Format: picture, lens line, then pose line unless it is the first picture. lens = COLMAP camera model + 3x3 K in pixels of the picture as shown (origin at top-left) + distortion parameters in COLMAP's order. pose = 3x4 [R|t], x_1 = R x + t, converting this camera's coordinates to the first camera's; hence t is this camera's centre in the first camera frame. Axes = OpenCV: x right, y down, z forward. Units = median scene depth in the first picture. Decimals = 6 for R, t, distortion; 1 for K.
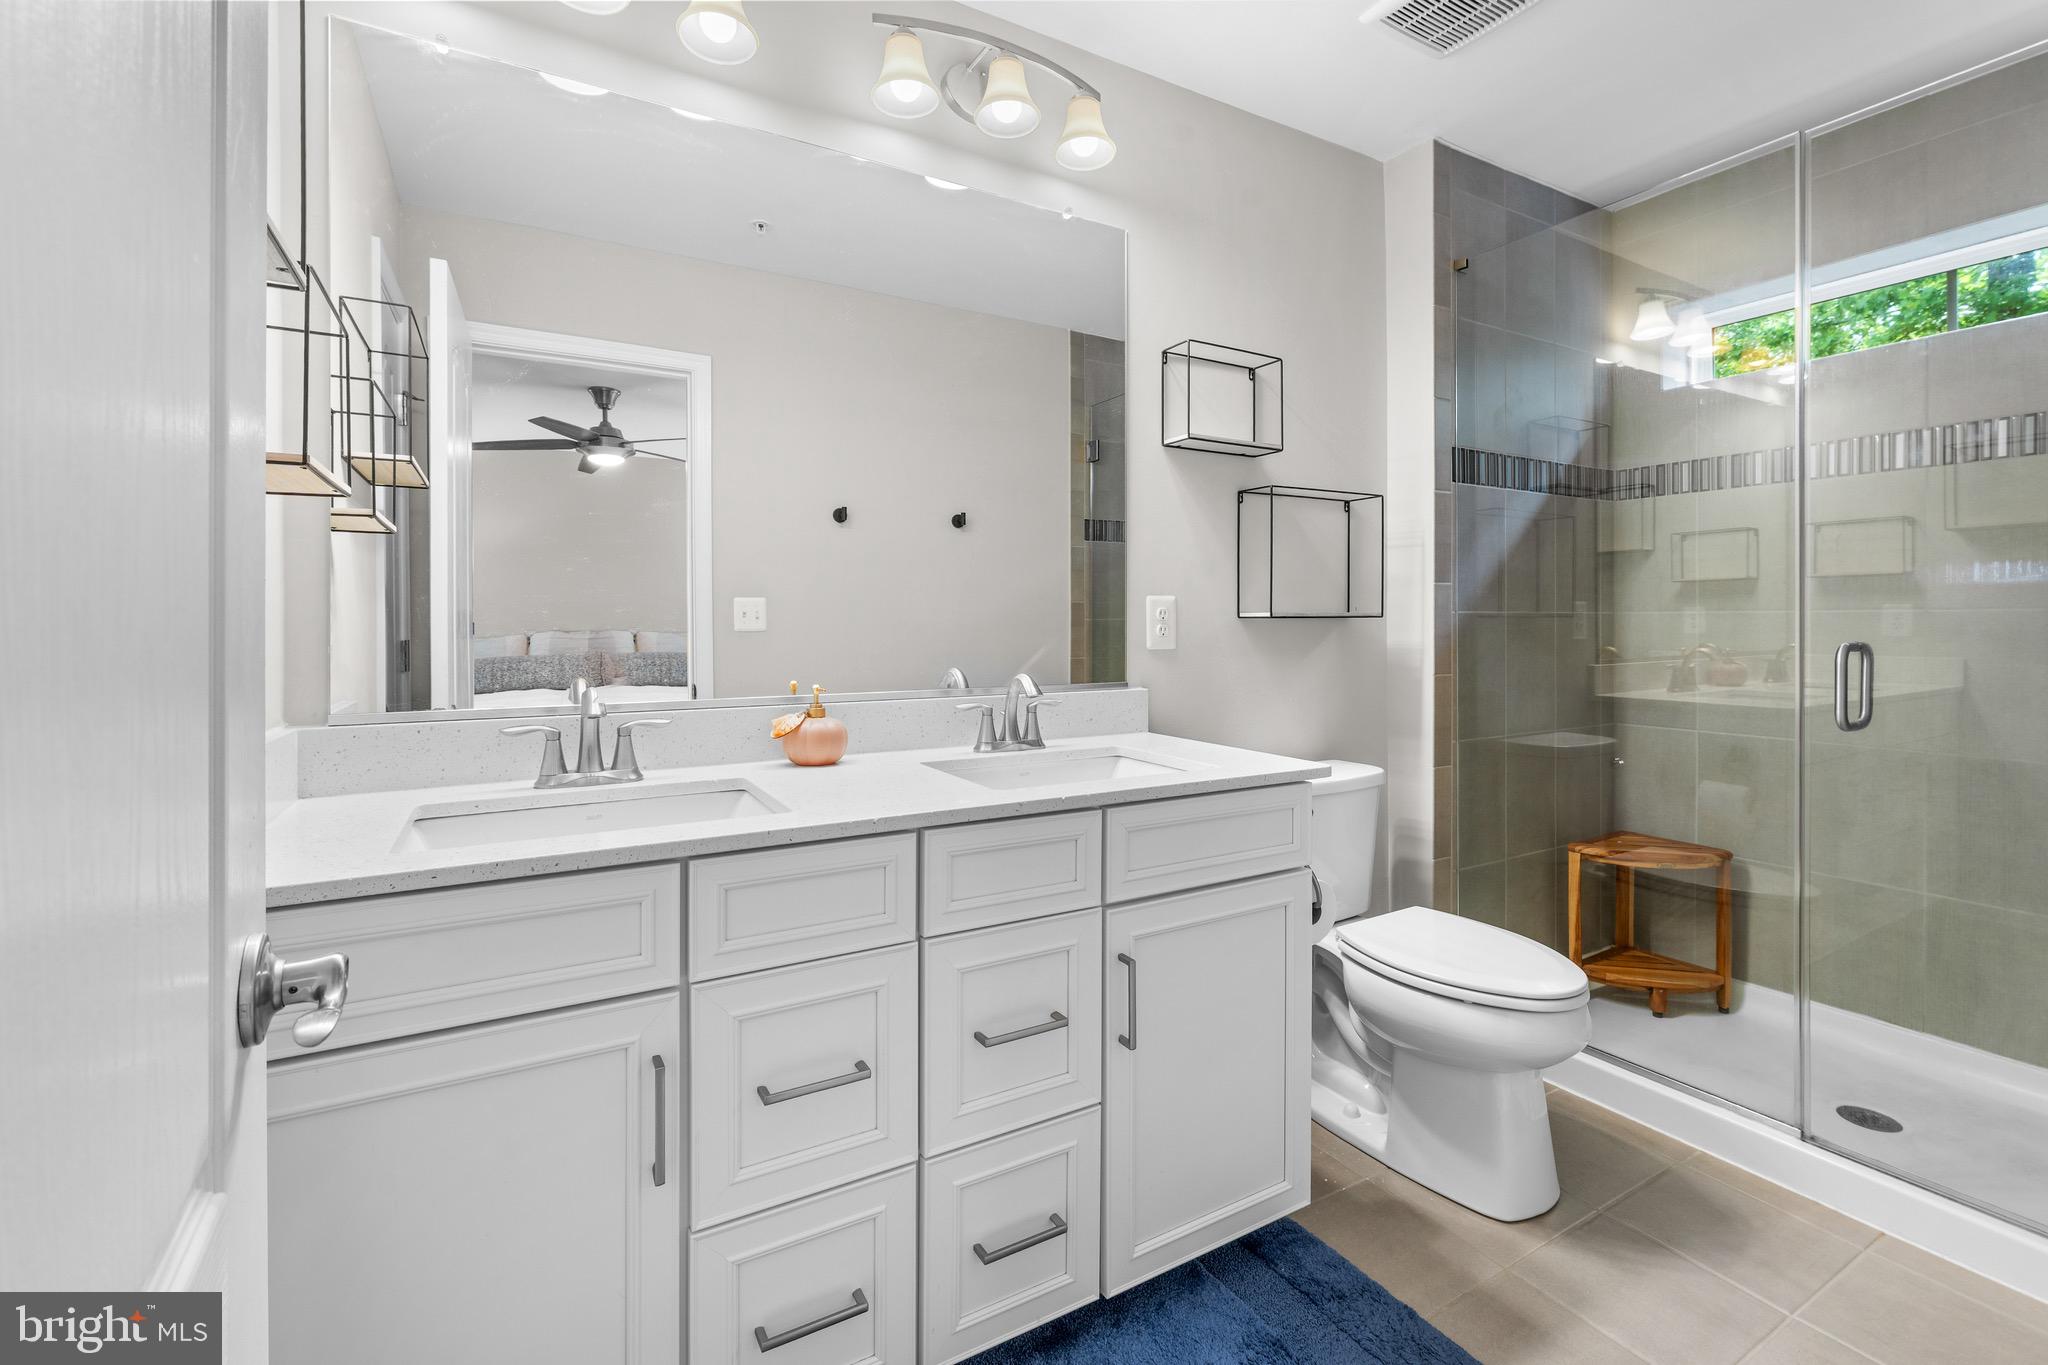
lens RADIAL K [[897.4, 0, 1041.8], [0, 897.4, 660.7], [0, 0, 1]] dist [0.000257, -0.000025]
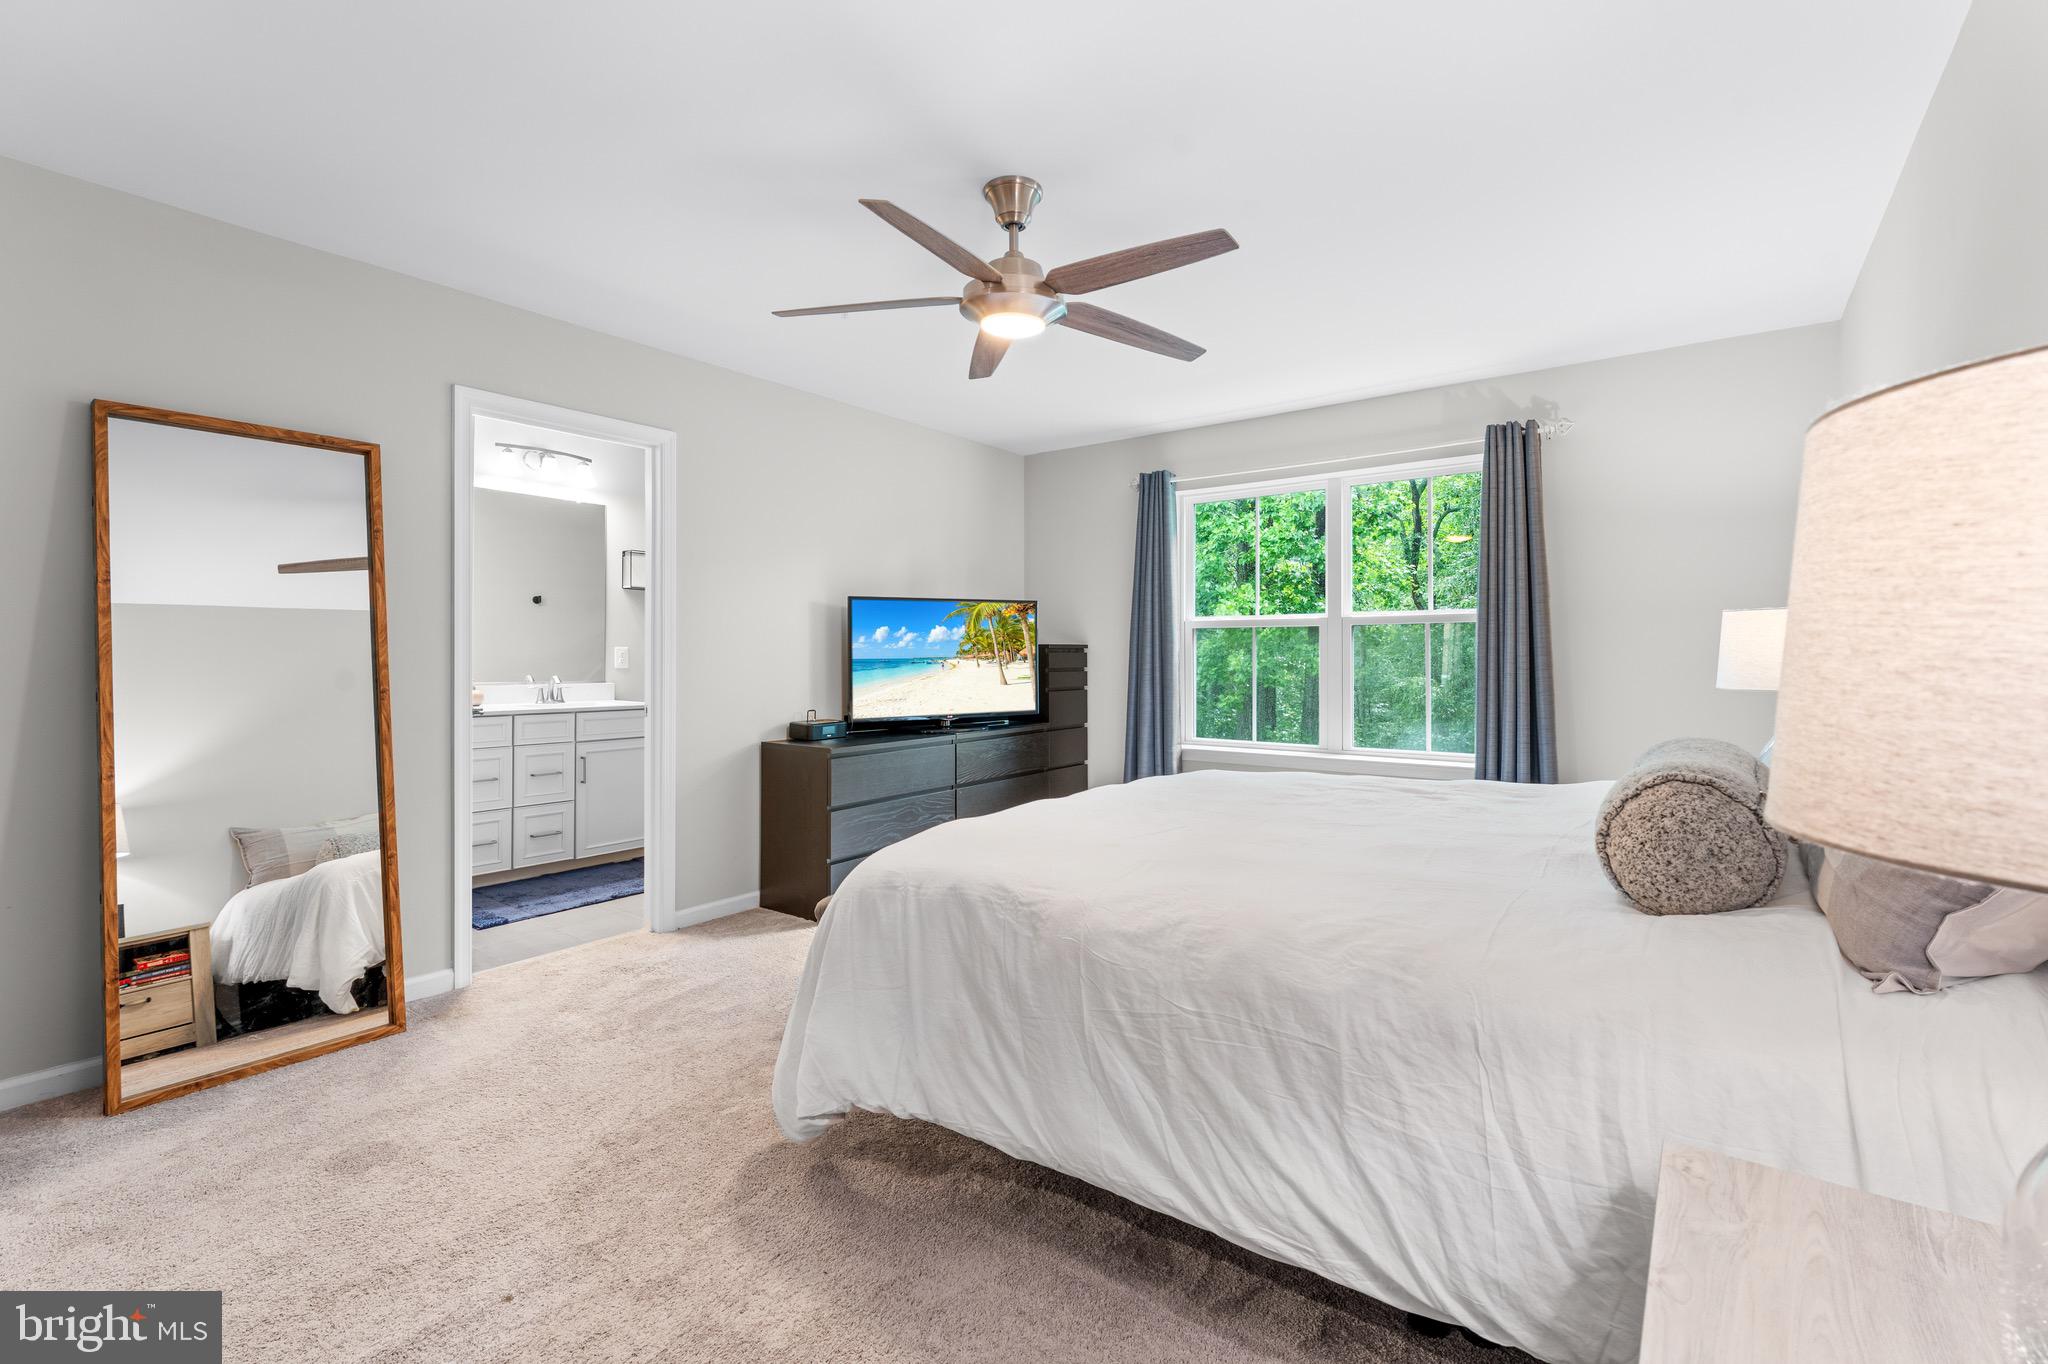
lens RADIAL K [[882.9, 0, 1032.7], [0, 882.9, 659.9], [0, 0, 1]] dist [0.002471, 0.000141]
pose [[0.920705, 0.002230, 0.390254, 0.353048], [0.010976, 0.999440, -0.031607, 0.087364], [-0.390106, 0.033384, 0.920165, -2.728529]]
